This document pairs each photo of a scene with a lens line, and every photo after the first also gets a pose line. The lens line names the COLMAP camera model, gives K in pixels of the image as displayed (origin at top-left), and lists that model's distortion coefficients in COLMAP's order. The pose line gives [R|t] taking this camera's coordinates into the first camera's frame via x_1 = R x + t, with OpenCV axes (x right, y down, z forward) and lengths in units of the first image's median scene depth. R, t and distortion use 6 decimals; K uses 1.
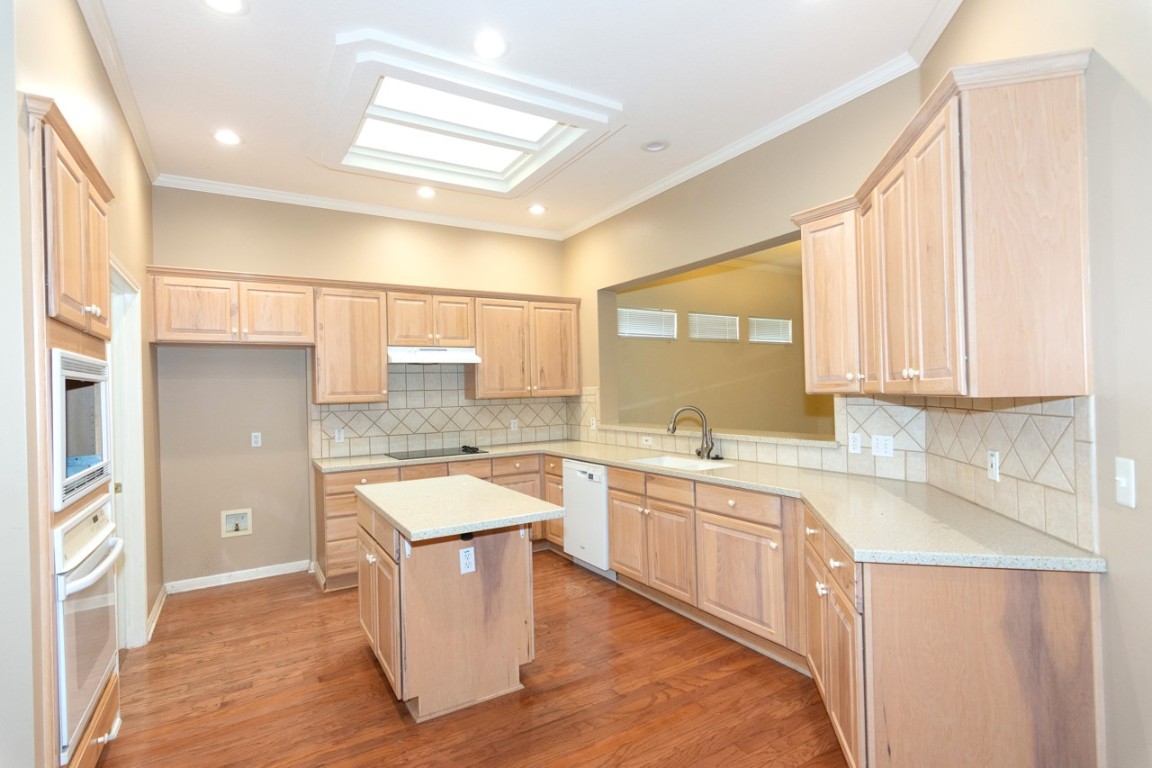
lens RADIAL K [[562.1, 0, 576.0], [0, 562.1, 384.0], [0, 0, 1]] dist [-0.000168, 0.000046]
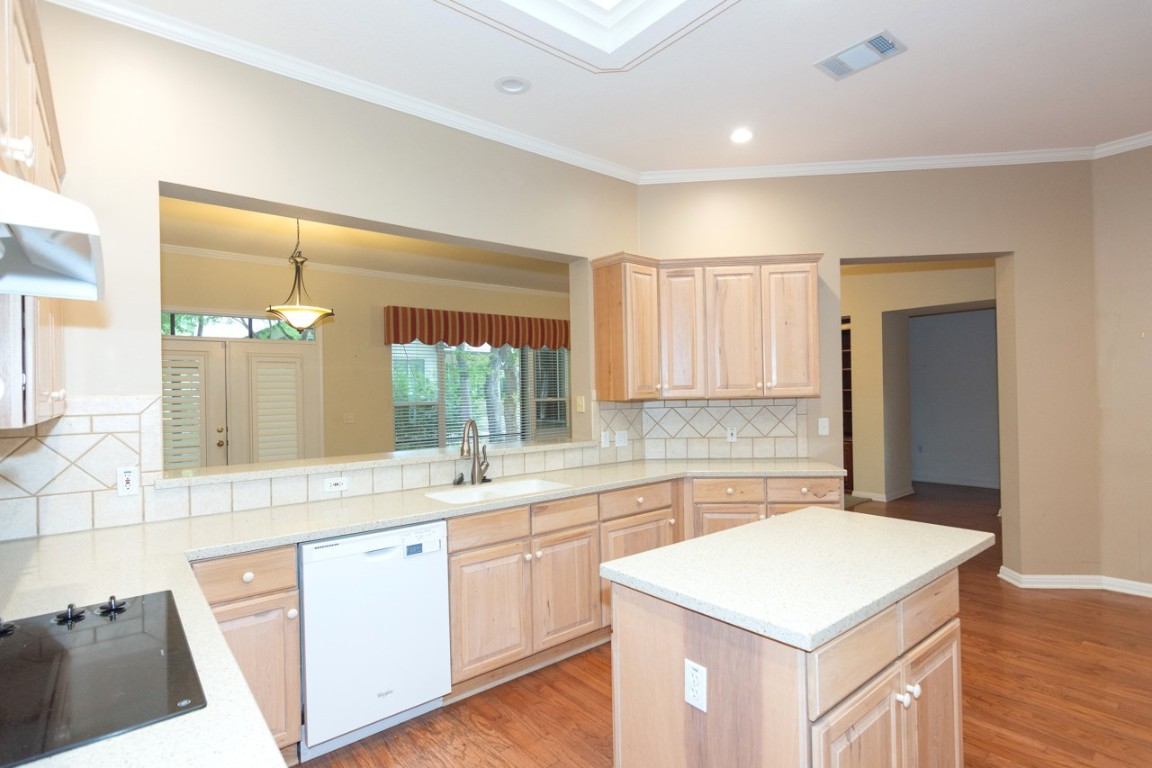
lens RADIAL K [[562.1, 0, 576.0], [0, 562.1, 384.0], [0, 0, 1]] dist [-0.000168, 0.000046]
pose [[-0.138955, 0.042279, 0.989396, -0.682269], [0.010842, 0.999093, -0.041170, 0.027398], [-0.990239, 0.005006, -0.139287, 1.104012]]
